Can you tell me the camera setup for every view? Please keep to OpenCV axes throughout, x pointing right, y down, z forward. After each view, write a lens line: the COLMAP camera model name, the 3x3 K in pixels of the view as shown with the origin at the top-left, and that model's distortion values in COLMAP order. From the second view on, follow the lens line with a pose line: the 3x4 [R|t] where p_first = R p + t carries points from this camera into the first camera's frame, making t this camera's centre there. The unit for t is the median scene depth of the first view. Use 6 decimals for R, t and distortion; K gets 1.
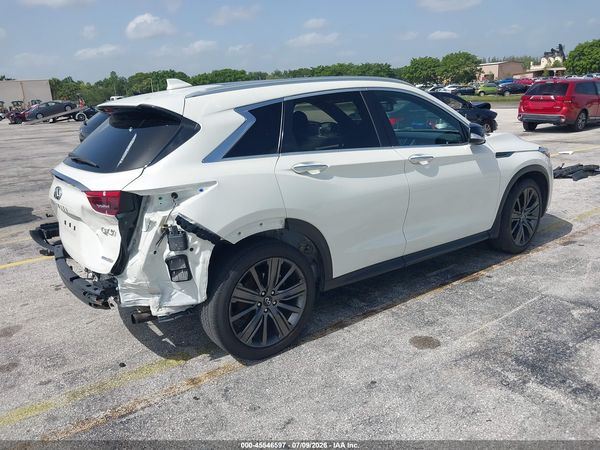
lens RADIAL K [[481.3, 0, 306.7], [0, 481.3, 225.3], [0, 0, 1]] dist [0.008090, -0.022742]
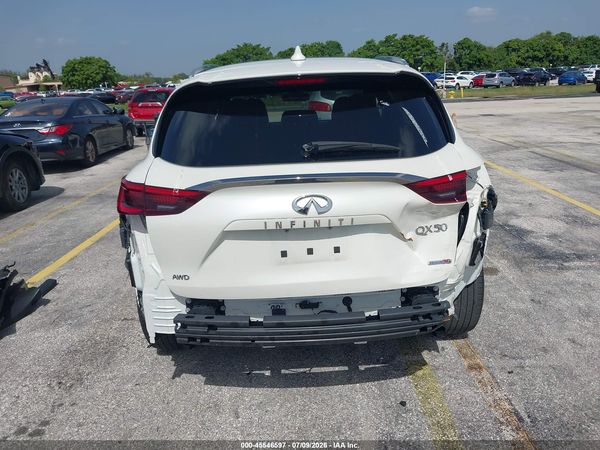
lens RADIAL K [[476.6, 0, 307.7], [0, 476.6, 225.2], [0, 0, 1]] dist [-0.003350, -0.007204]
pose [[0.577768, -0.207464, 0.789394, -1.015262], [0.227826, 0.969708, 0.088104, -0.095540], [-0.783759, 0.128941, 0.607532, 0.604744]]
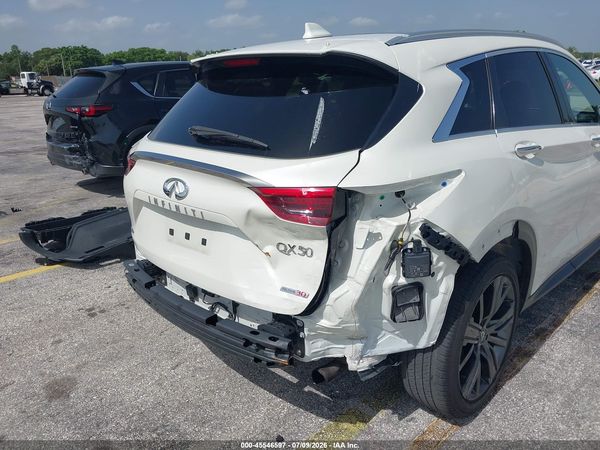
lens RADIAL K [[476.6, 0, 307.7], [0, 476.6, 225.2], [0, 0, 1]] dist [-0.003350, -0.007204]
pose [[0.986426, -0.022250, 0.162691, -0.441626], [0.016585, 0.999211, 0.036100, -0.037214], [-0.163366, -0.032912, 0.986016, 0.331137]]
